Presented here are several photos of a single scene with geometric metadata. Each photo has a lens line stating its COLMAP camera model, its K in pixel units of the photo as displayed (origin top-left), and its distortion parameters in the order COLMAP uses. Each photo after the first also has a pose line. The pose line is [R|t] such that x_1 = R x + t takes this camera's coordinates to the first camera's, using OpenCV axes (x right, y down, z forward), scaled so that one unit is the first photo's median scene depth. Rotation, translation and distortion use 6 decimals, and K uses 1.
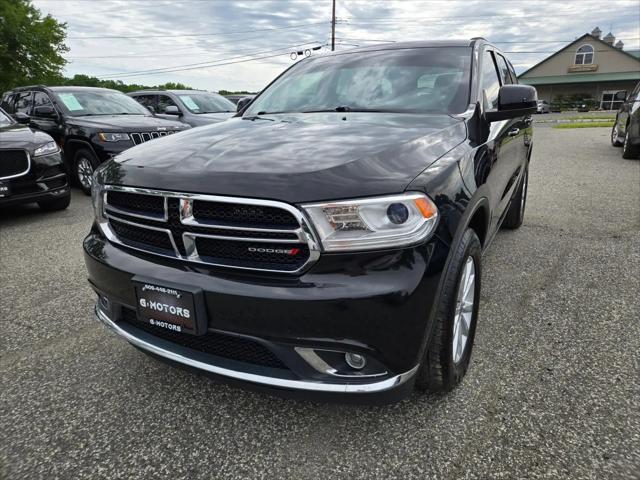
lens RADIAL K [[440.5, 0, 332.6], [0, 440.5, 225.5], [0, 0, 1]] dist [0.027534, -0.001254]
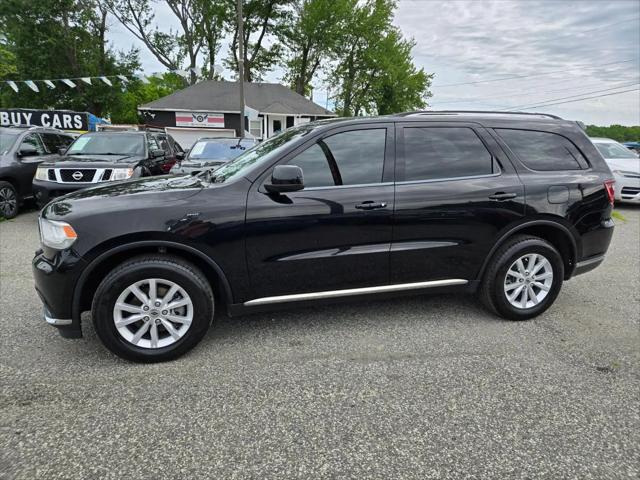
lens RADIAL K [[445.9, 0, 323.6], [0, 445.9, 240.3], [0, 0, 1]] dist [0.101338, -0.091198]
pose [[0.671108, 0.181378, -0.718829, 0.138696], [-0.213539, 0.975810, 0.046857, -0.019444], [0.709940, 0.122052, 0.693606, 0.026870]]
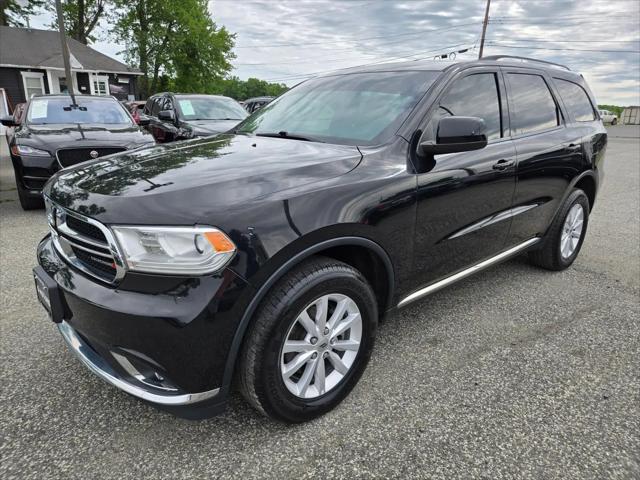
lens RADIAL K [[439.6, 0, 324.9], [0, 439.6, 240.2], [0, 0, 1]] dist [0.063320, -0.053314]
pose [[0.937412, 0.122189, -0.326080, 0.047243], [-0.114129, 0.992499, 0.043812, -0.007087], [0.328988, -0.003854, 0.944326, 0.006147]]
